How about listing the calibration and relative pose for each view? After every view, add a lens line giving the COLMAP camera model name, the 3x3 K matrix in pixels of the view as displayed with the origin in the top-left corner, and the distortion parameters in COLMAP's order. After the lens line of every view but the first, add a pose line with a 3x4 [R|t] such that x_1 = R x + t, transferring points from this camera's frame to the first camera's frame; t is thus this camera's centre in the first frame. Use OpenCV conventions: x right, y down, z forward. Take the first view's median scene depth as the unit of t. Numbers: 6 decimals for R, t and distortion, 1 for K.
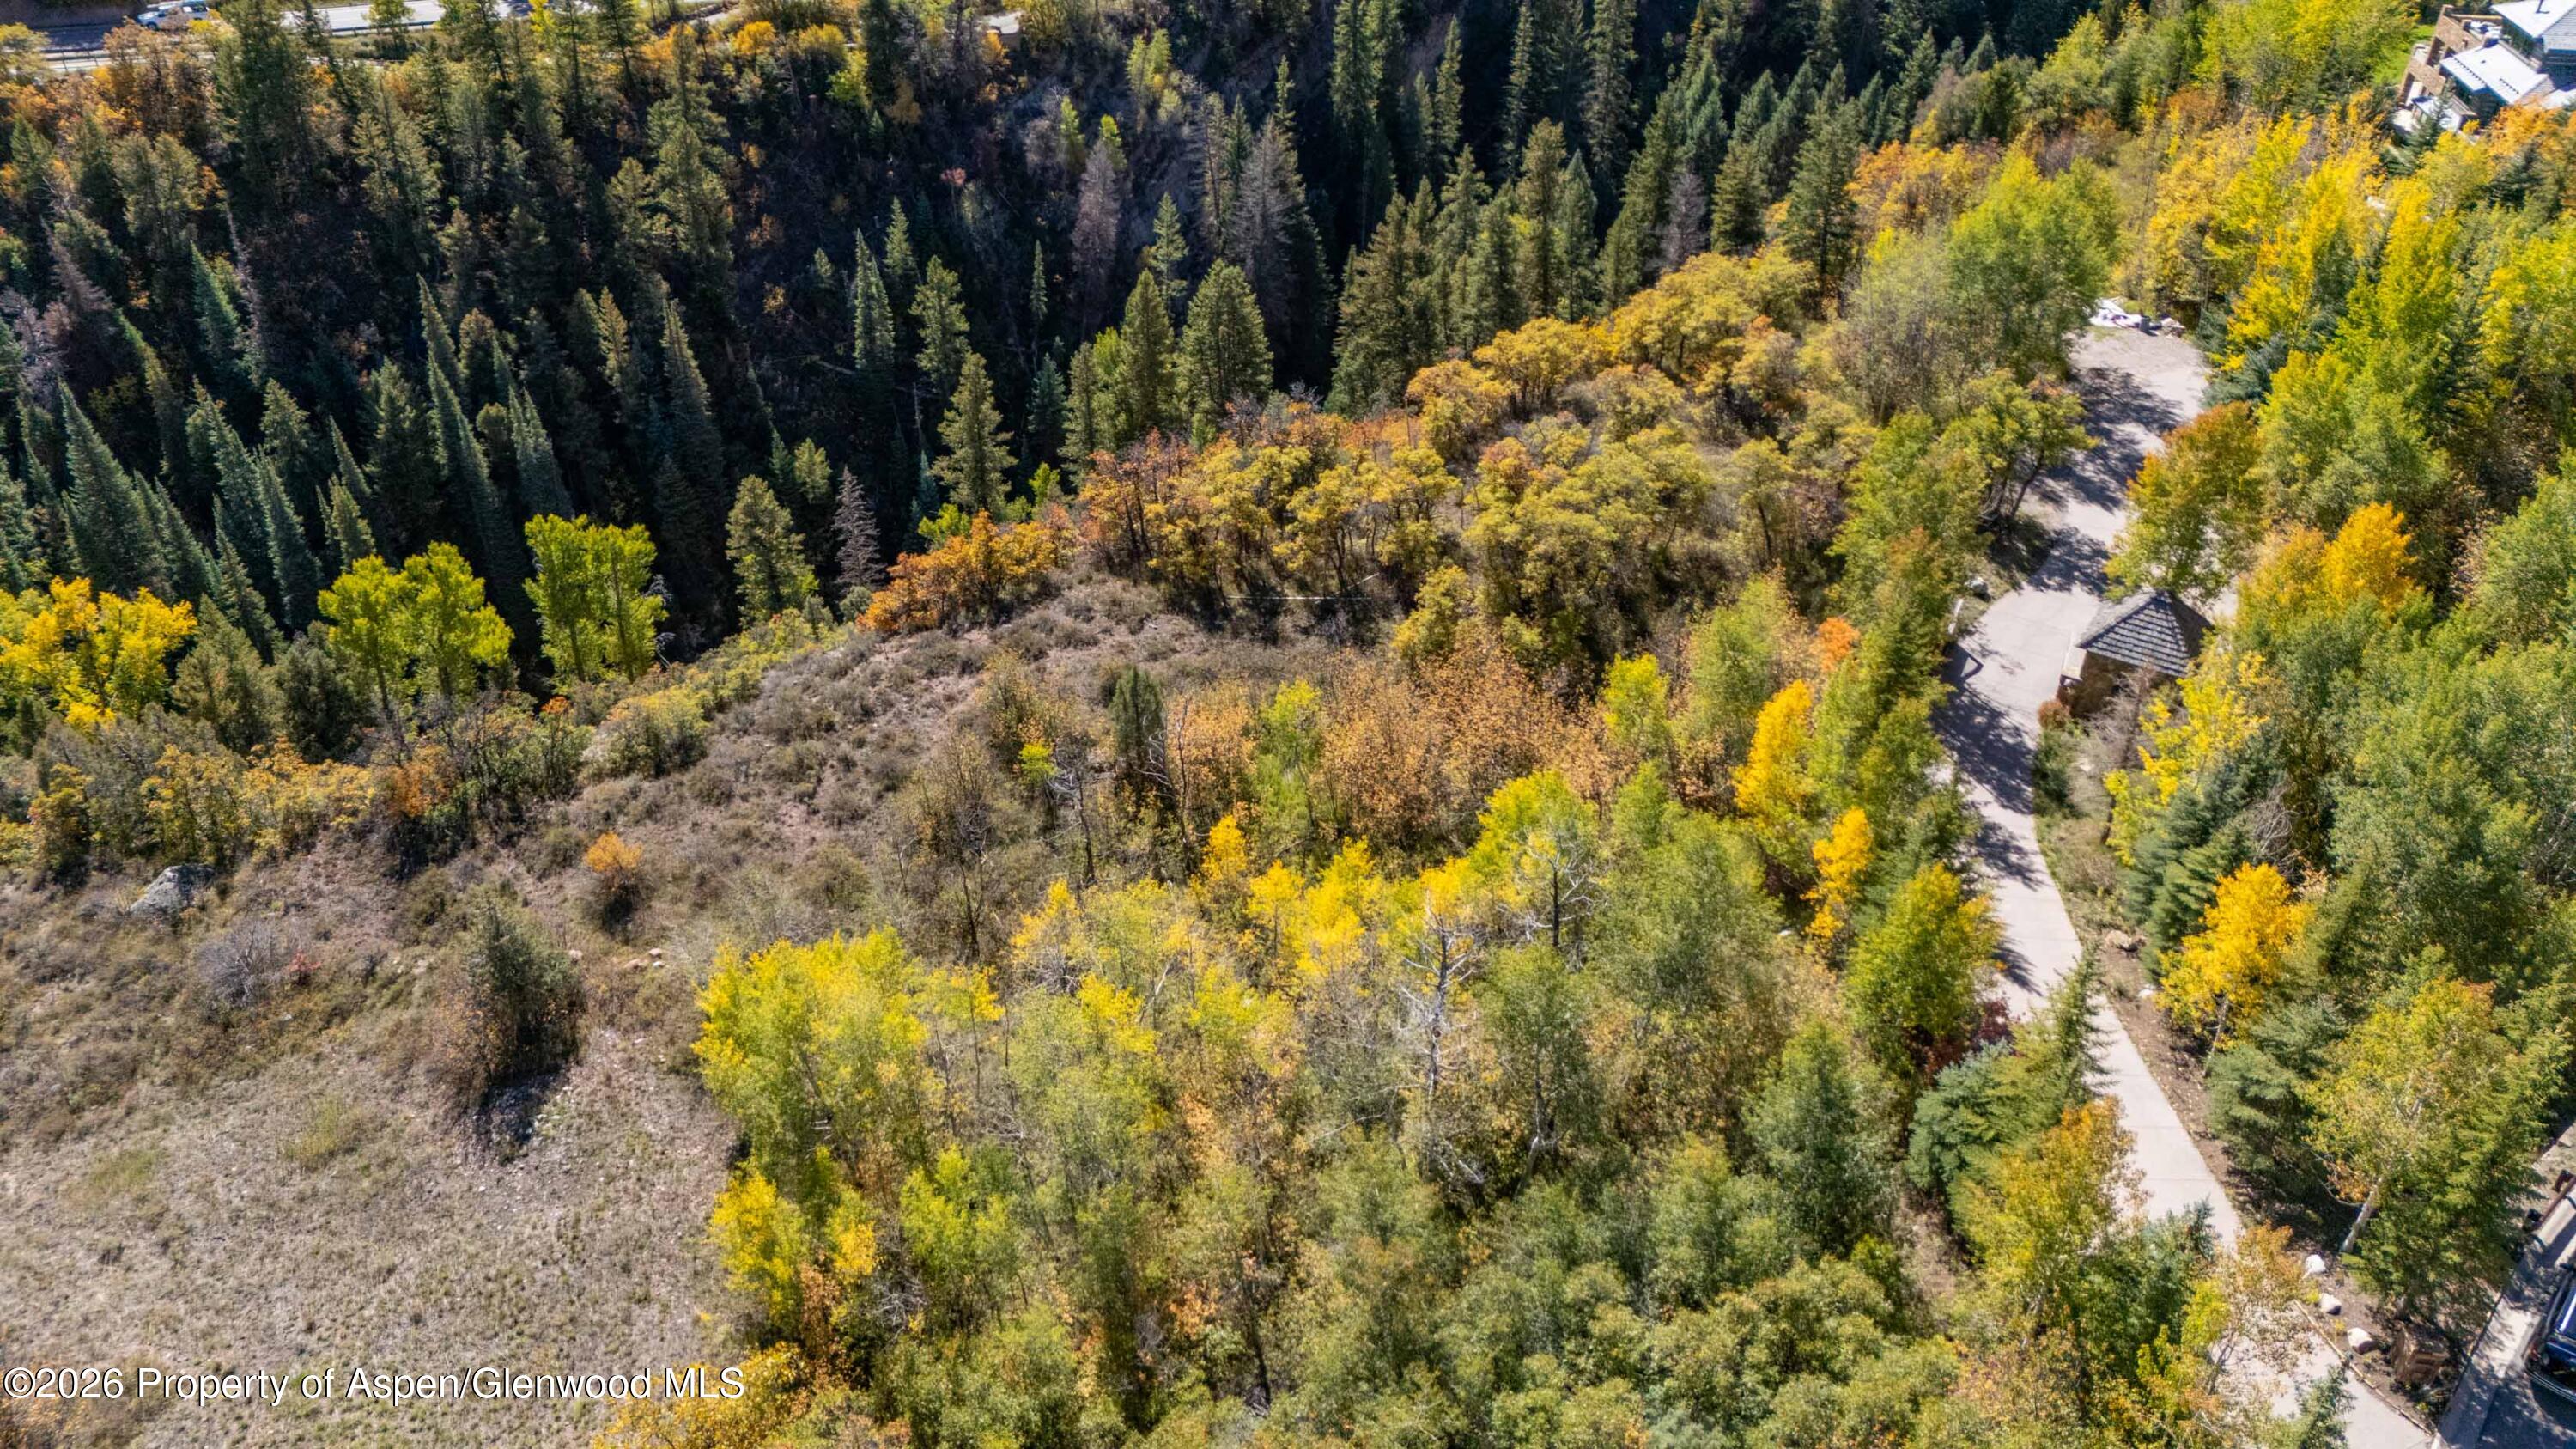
lens RADIAL K [[1864.5, 0, 1297.6], [0, 1864.5, 735.8], [0, 0, 1]] dist [0.085045, -0.084780]
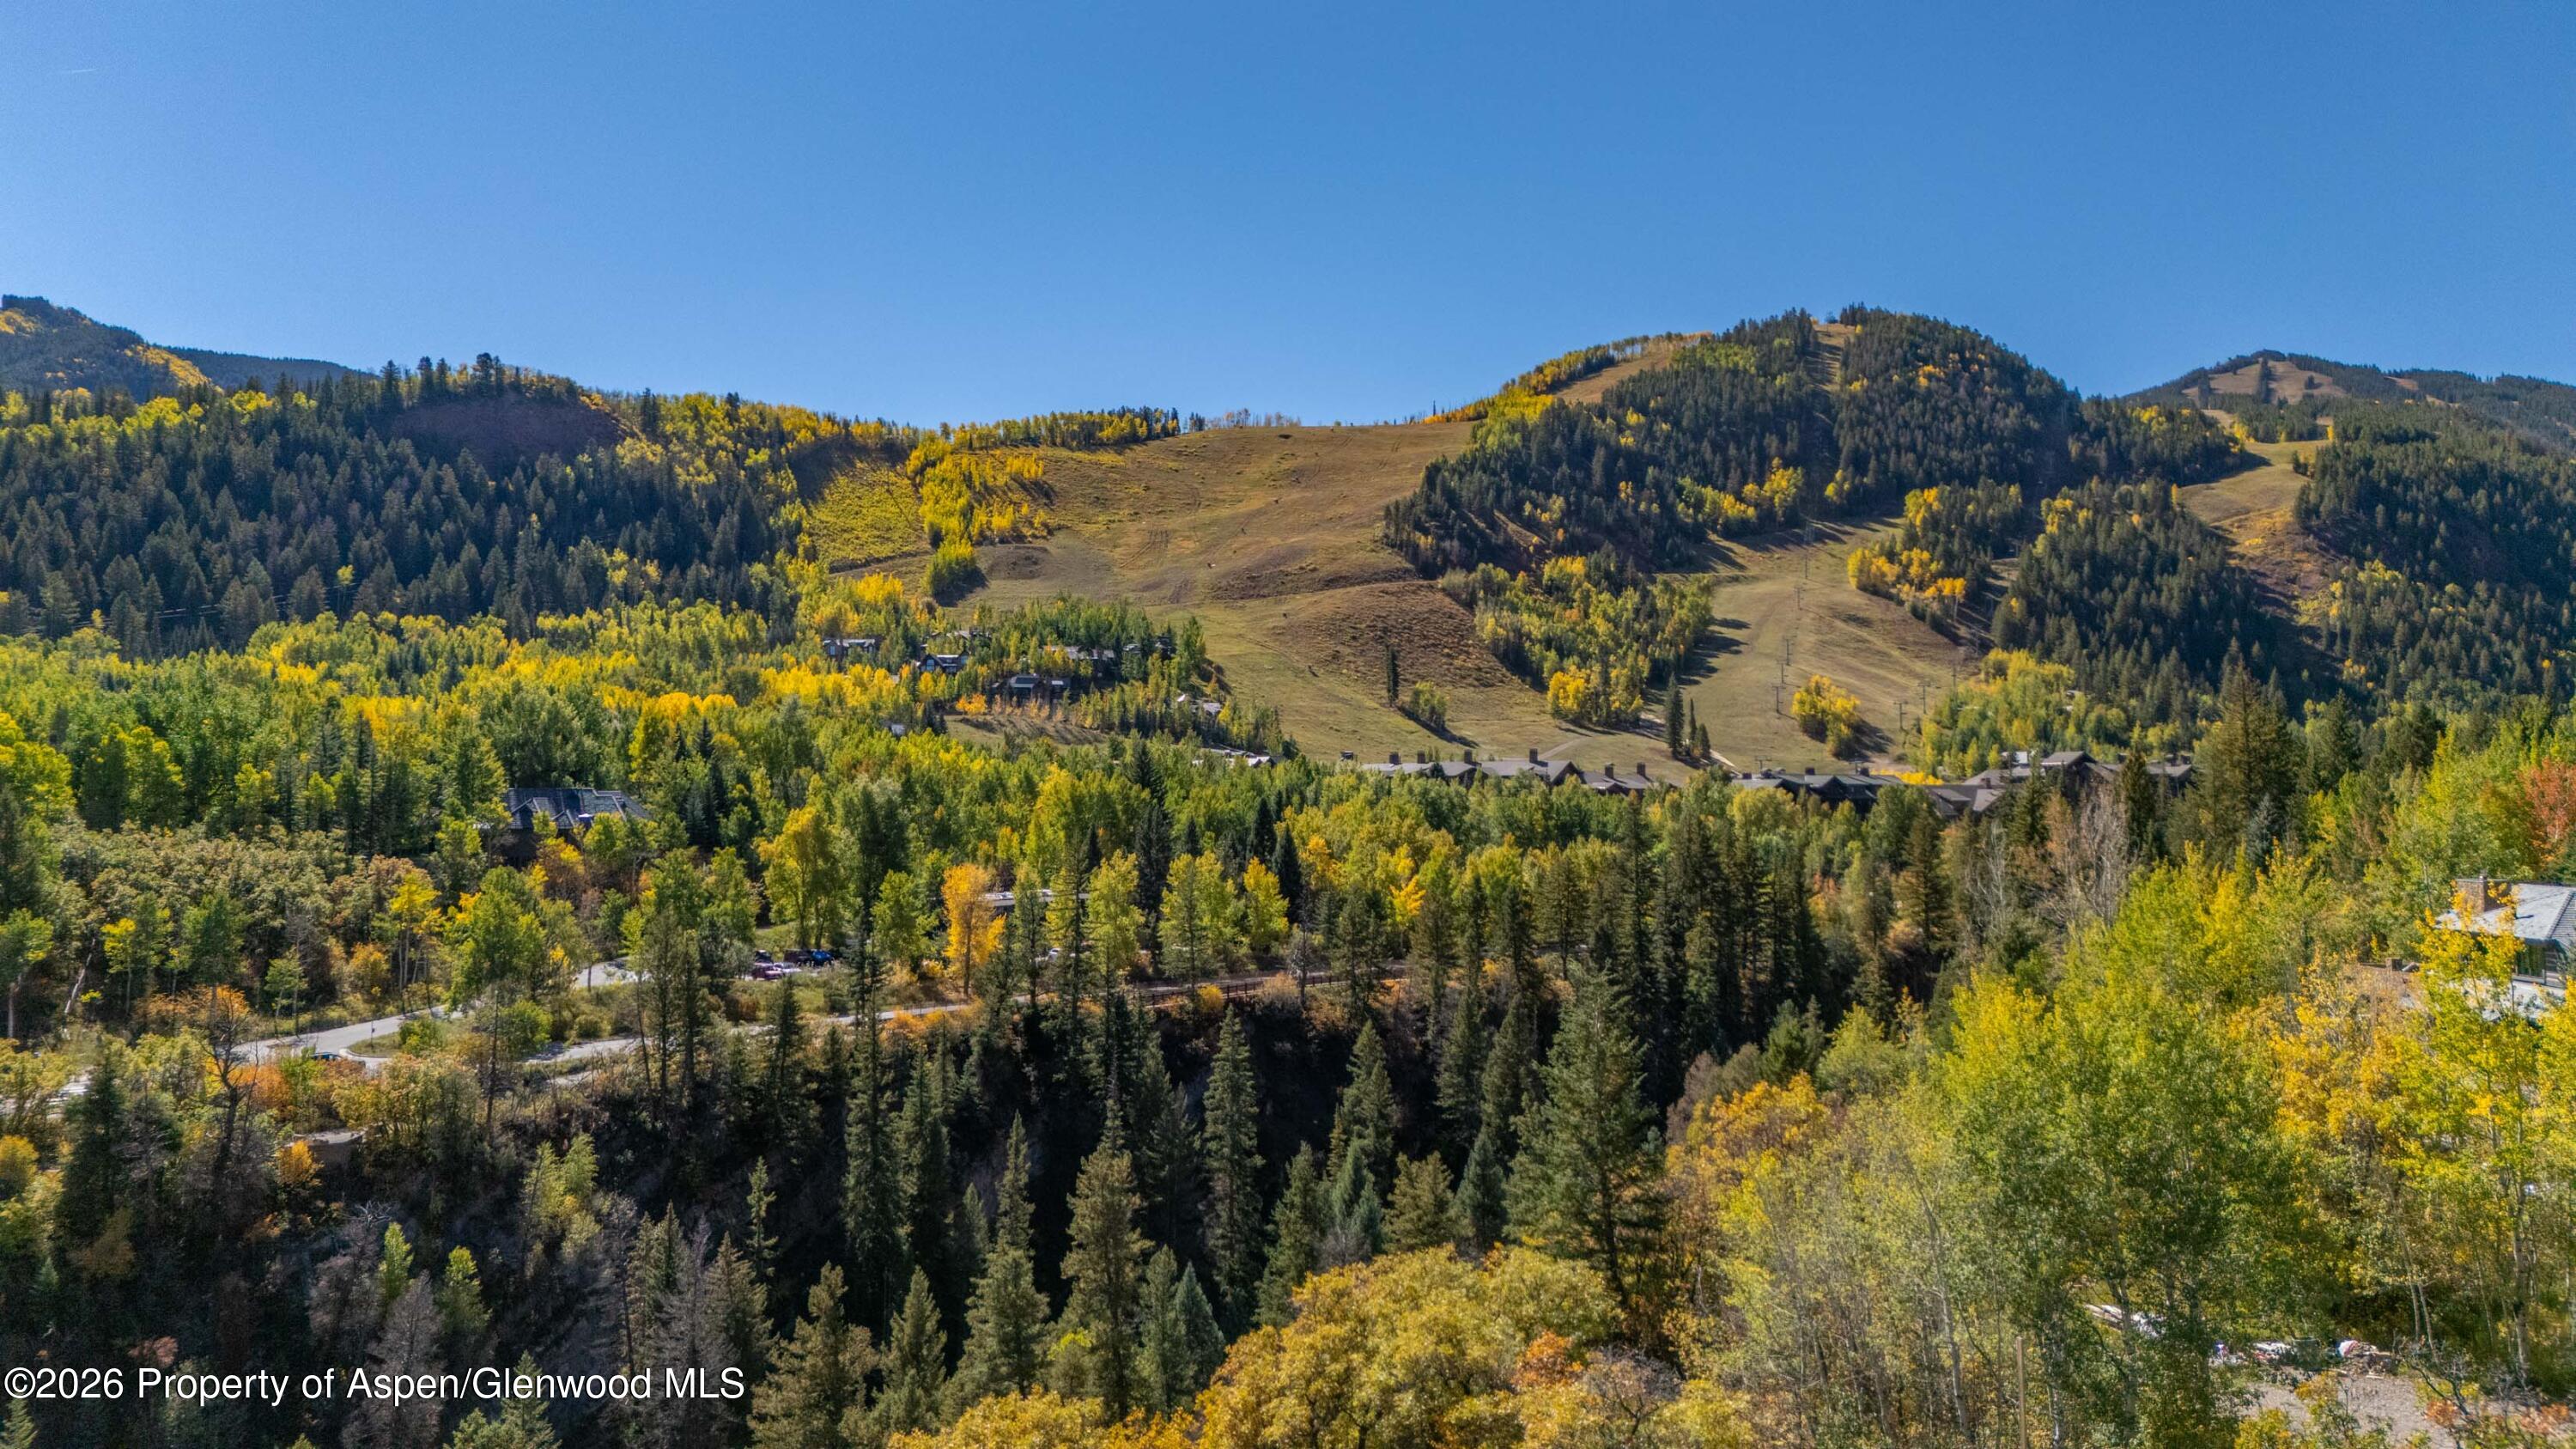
lens RADIAL K [[1864.5, 0, 1297.6], [0, 1864.5, 735.8], [0, 0, 1]] dist [0.085045, -0.084780]
pose [[0.984598, -0.002330, 0.174816, 0.075586], [0.106987, 0.798863, -0.591922, -0.056890], [-0.138274, 0.601508, 0.786809, 0.368160]]
